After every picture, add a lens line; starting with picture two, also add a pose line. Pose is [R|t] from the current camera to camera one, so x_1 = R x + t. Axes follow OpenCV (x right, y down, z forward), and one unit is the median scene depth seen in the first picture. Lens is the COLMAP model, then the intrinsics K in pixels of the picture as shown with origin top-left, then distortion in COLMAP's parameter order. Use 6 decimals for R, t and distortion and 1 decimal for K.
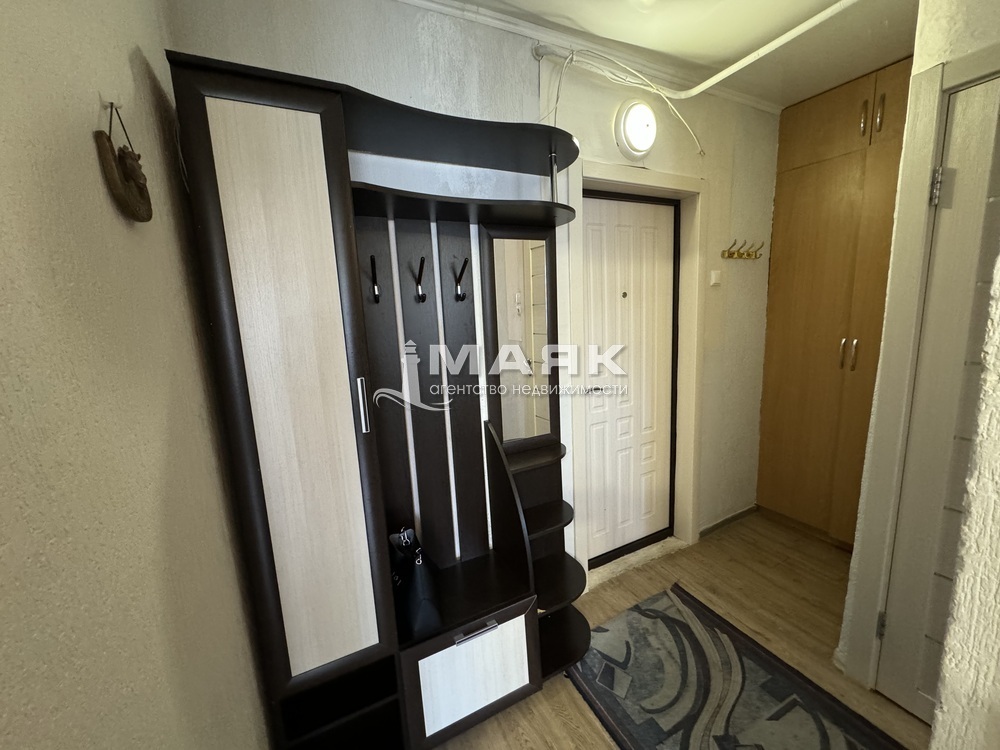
lens RADIAL K [[398.0, 0, 502.7], [0, 398.0, 373.5], [0, 0, 1]] dist [0.000440, -0.000516]
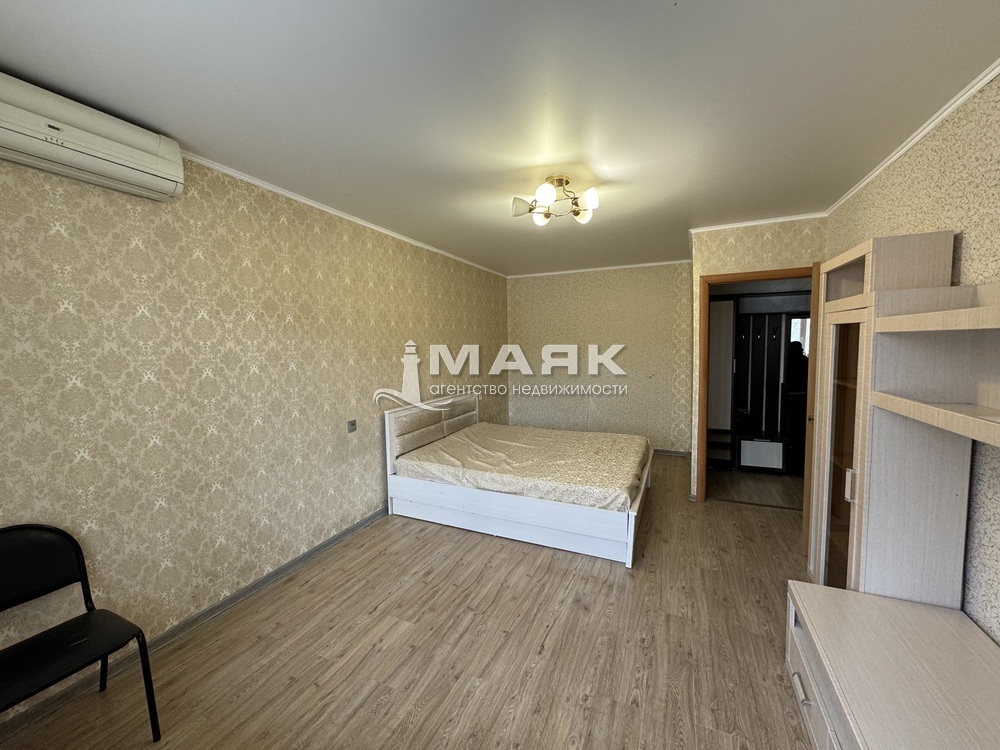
lens RADIAL K [[398.0, 0, 503.8], [0, 398.0, 376.2], [0, 0, 1]] dist [0.000440, -0.000516]
pose [[0.634148, 0.099526, -0.766779, 0.775424], [-0.136108, 0.990565, 0.016007, 0.270413], [0.761138, 0.094215, 0.641711, -2.060981]]
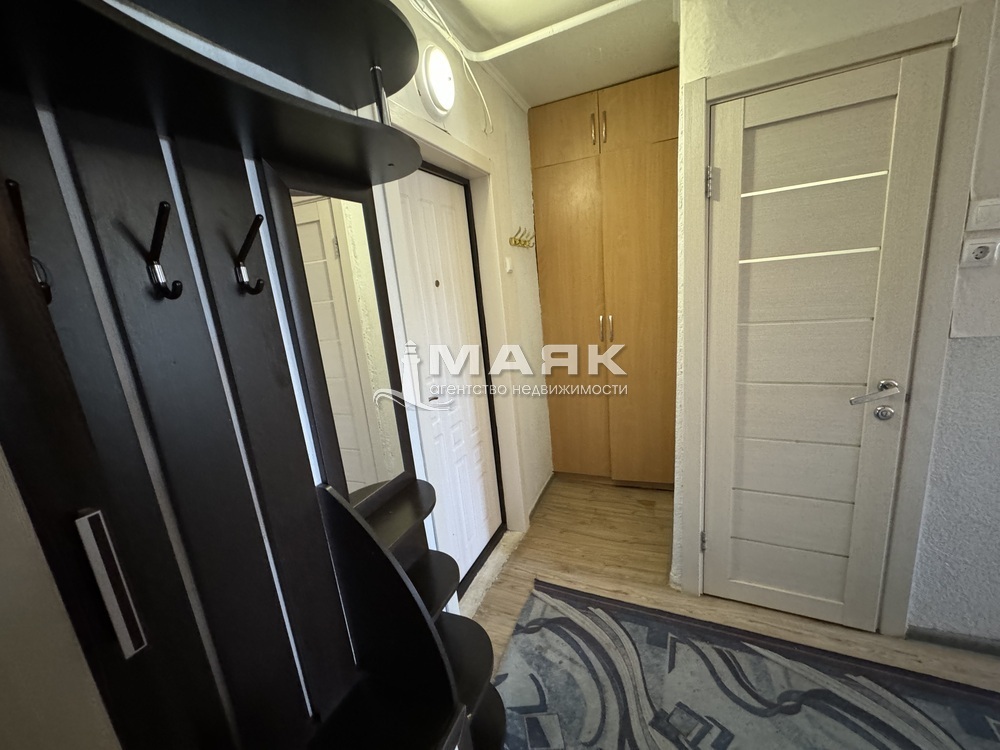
lens RADIAL K [[398.0, 0, 500.9], [0, 398.0, 372.9], [0, 0, 1]] dist [0.000440, -0.000516]
pose [[0.779070, -0.161424, 0.605799, -0.164084], [0.159637, 0.985511, 0.057308, -0.044207], [-0.606272, 0.052061, 0.793551, 0.308195]]
